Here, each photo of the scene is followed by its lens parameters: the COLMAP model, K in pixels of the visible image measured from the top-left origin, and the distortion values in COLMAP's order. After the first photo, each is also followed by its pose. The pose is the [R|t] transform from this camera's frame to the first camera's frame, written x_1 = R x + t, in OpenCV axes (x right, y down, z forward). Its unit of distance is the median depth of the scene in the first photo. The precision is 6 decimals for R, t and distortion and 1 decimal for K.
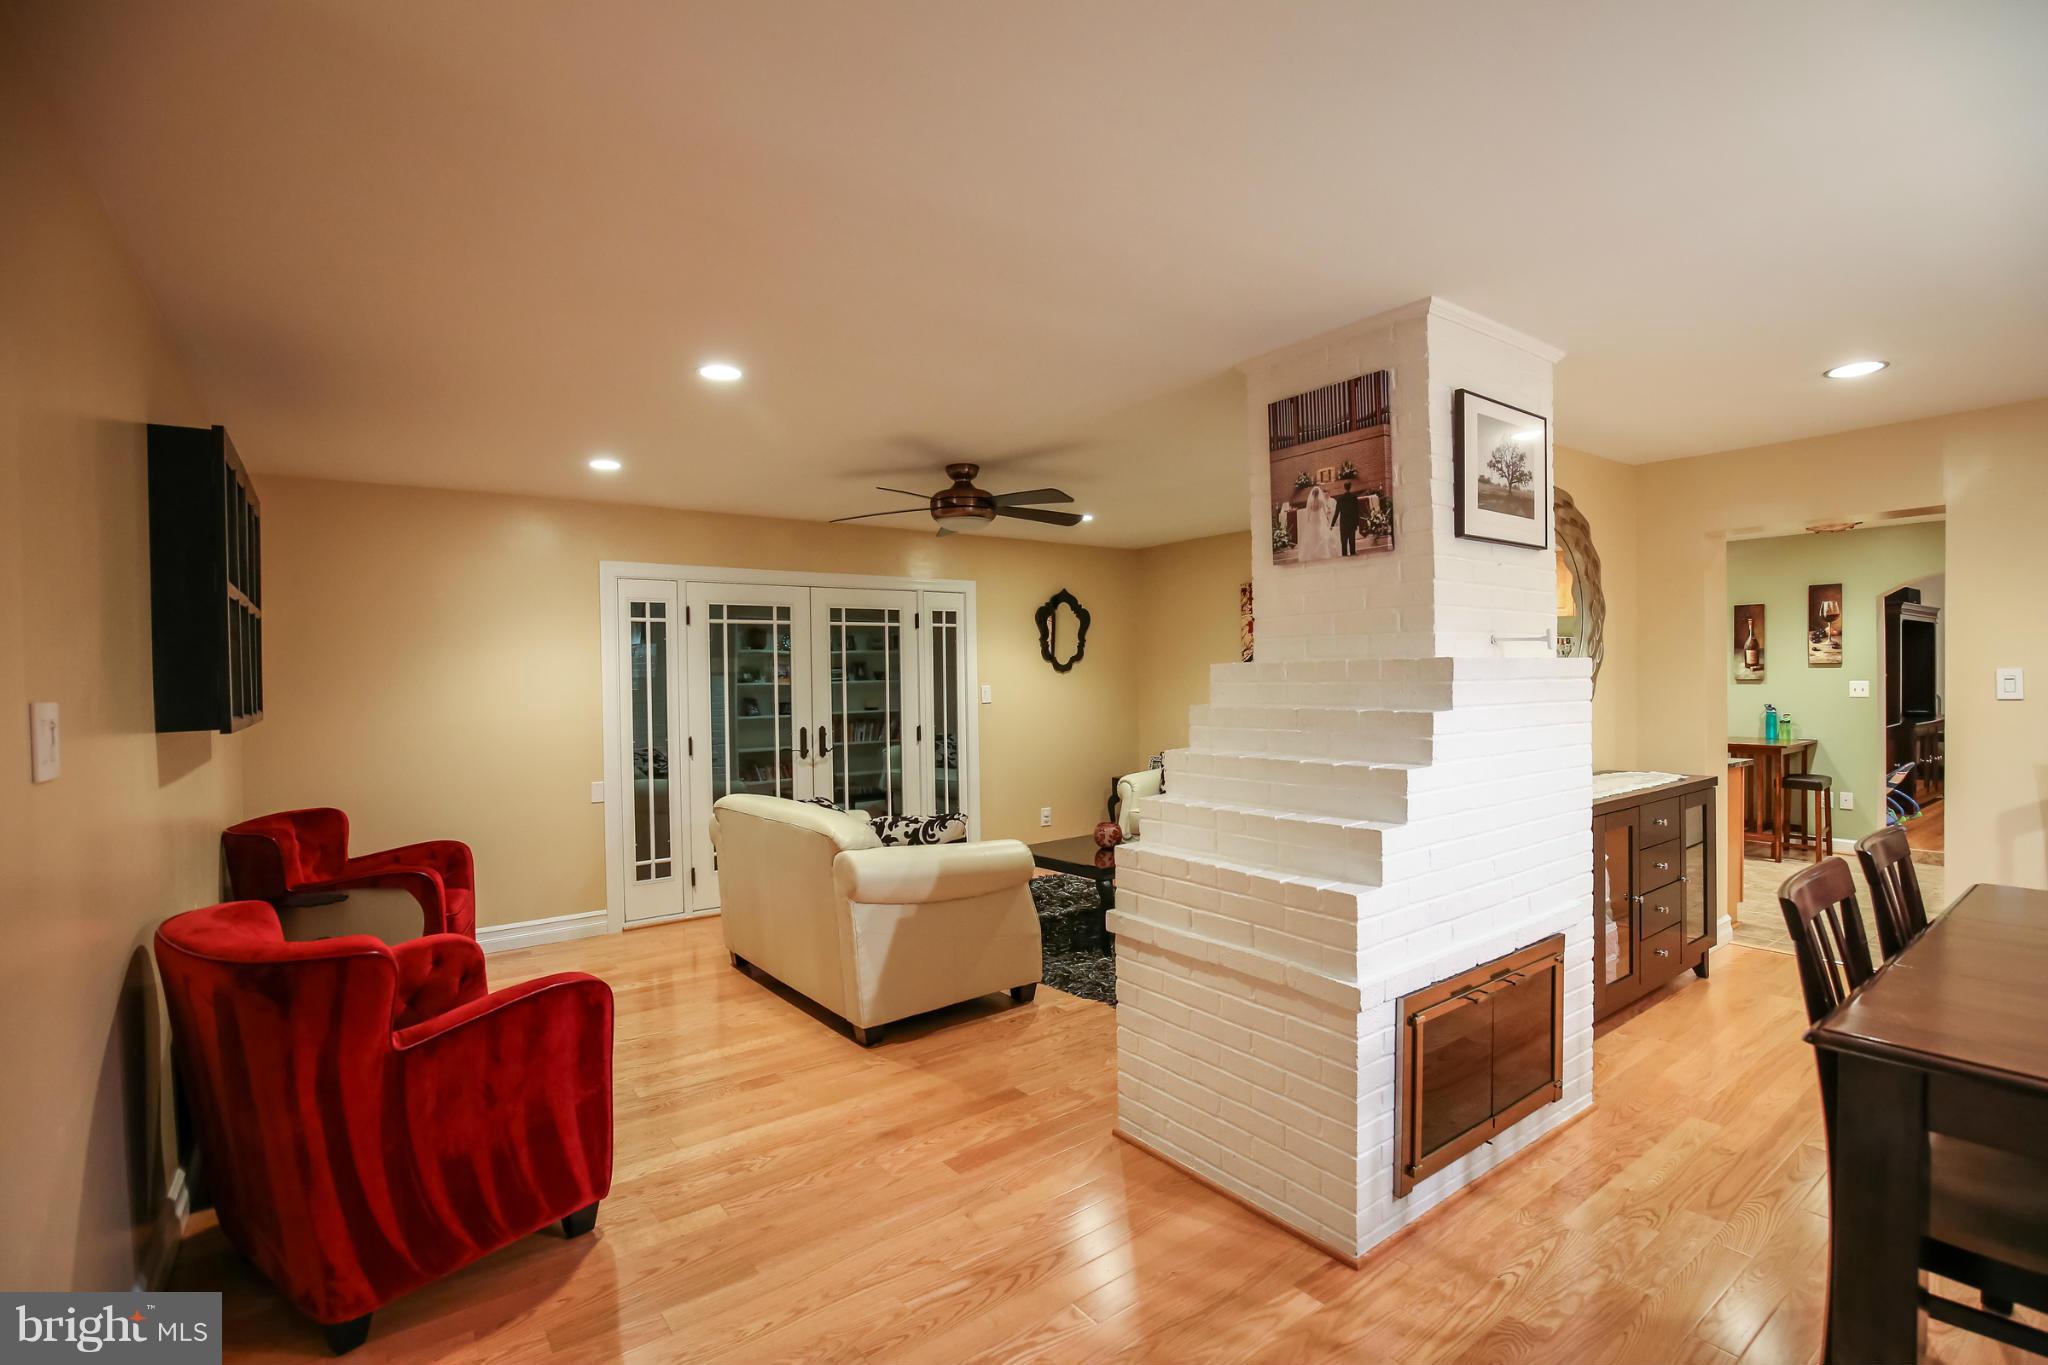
lens RADIAL K [[942.4, 0, 1030.4], [0, 942.4, 681.0], [0, 0, 1]] dist [-0.034765, 0.005322]
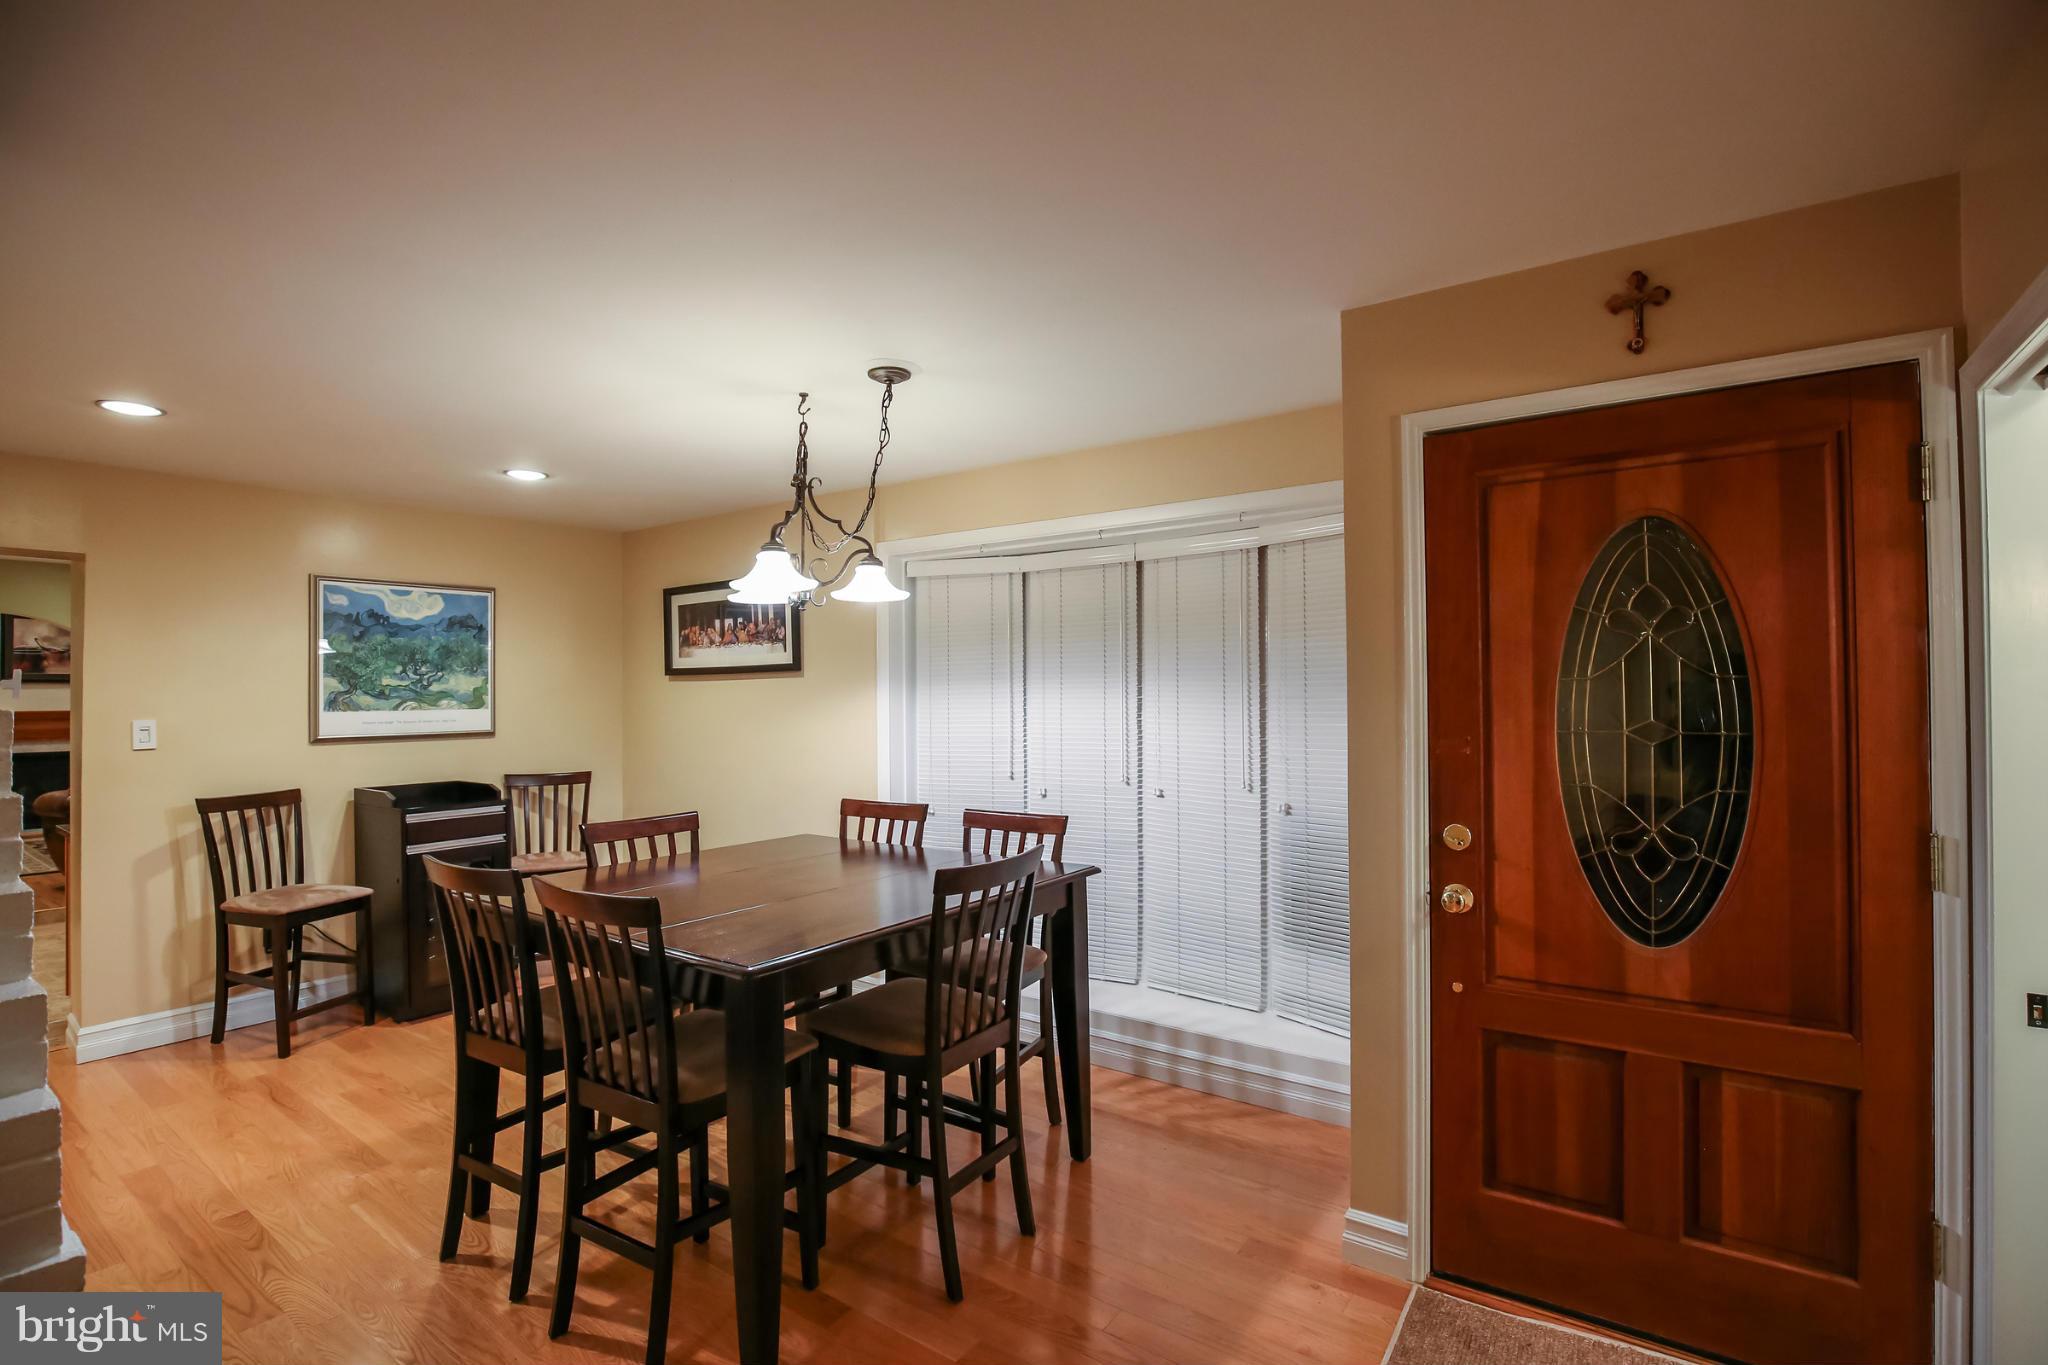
lens RADIAL K [[942.4, 0, 1030.4], [0, 942.4, 681.0], [0, 0, 1]] dist [-0.034765, 0.005322]
pose [[-0.305837, 0.033954, 0.951478, -0.165389], [0.018187, 0.999390, -0.029818, -0.005843], [-0.951910, 0.008185, -0.306268, 0.231367]]
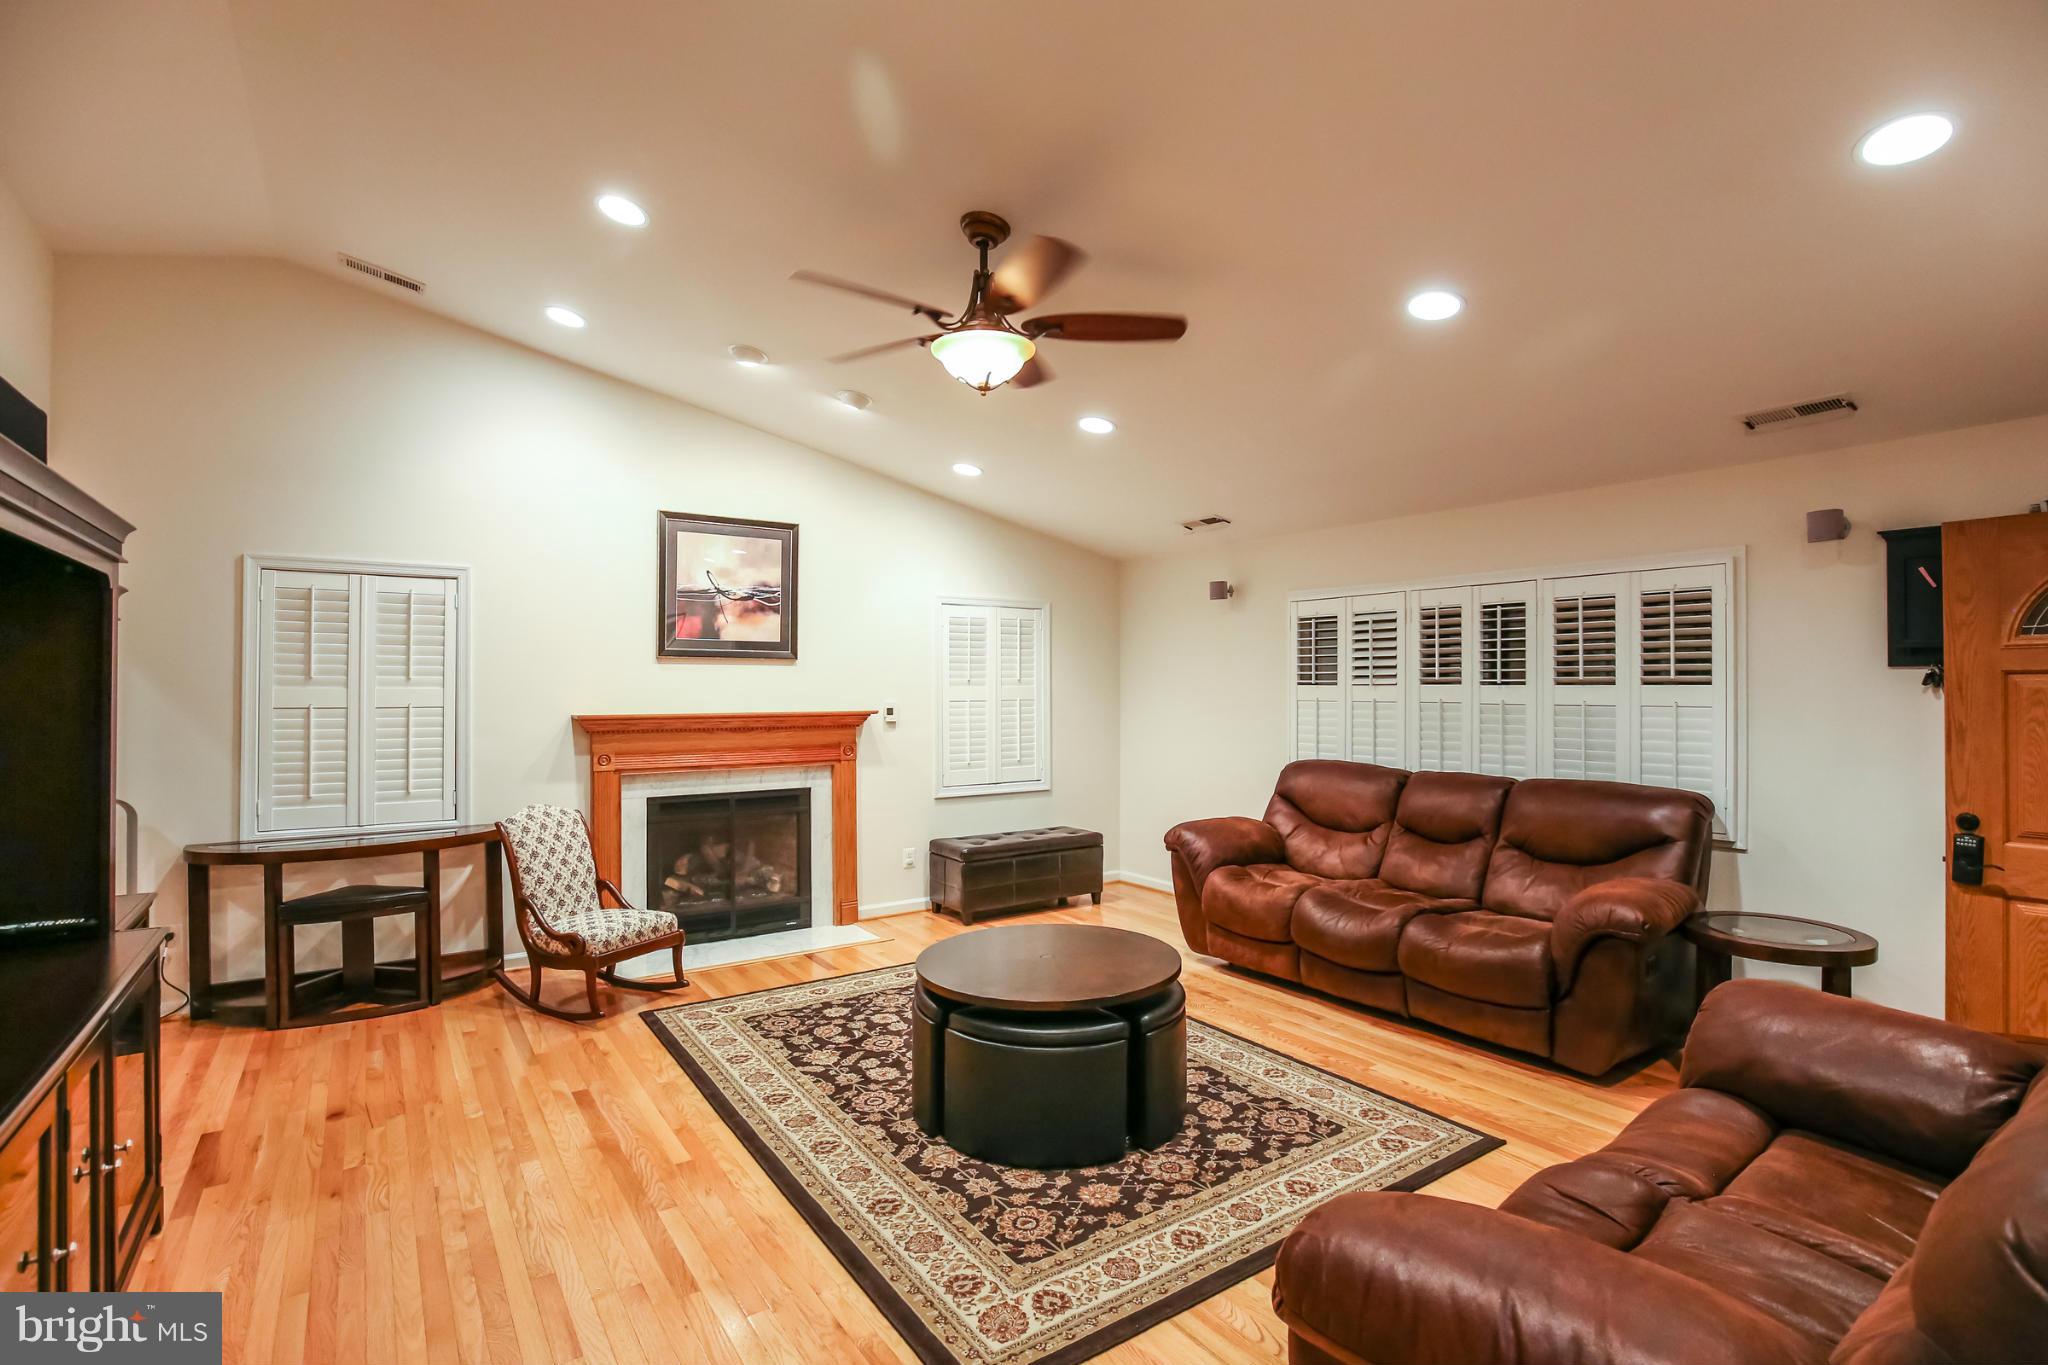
lens RADIAL K [[961.8, 0, 1027.2], [0, 961.8, 673.4], [0, 0, 1]] dist [-0.032719, 0.003916]
pose [[0.034232, 0.030762, 0.998940, 1.214384], [0.005266, 0.999507, -0.030960, -0.044909], [-0.999400, 0.006320, 0.034053, 1.212209]]
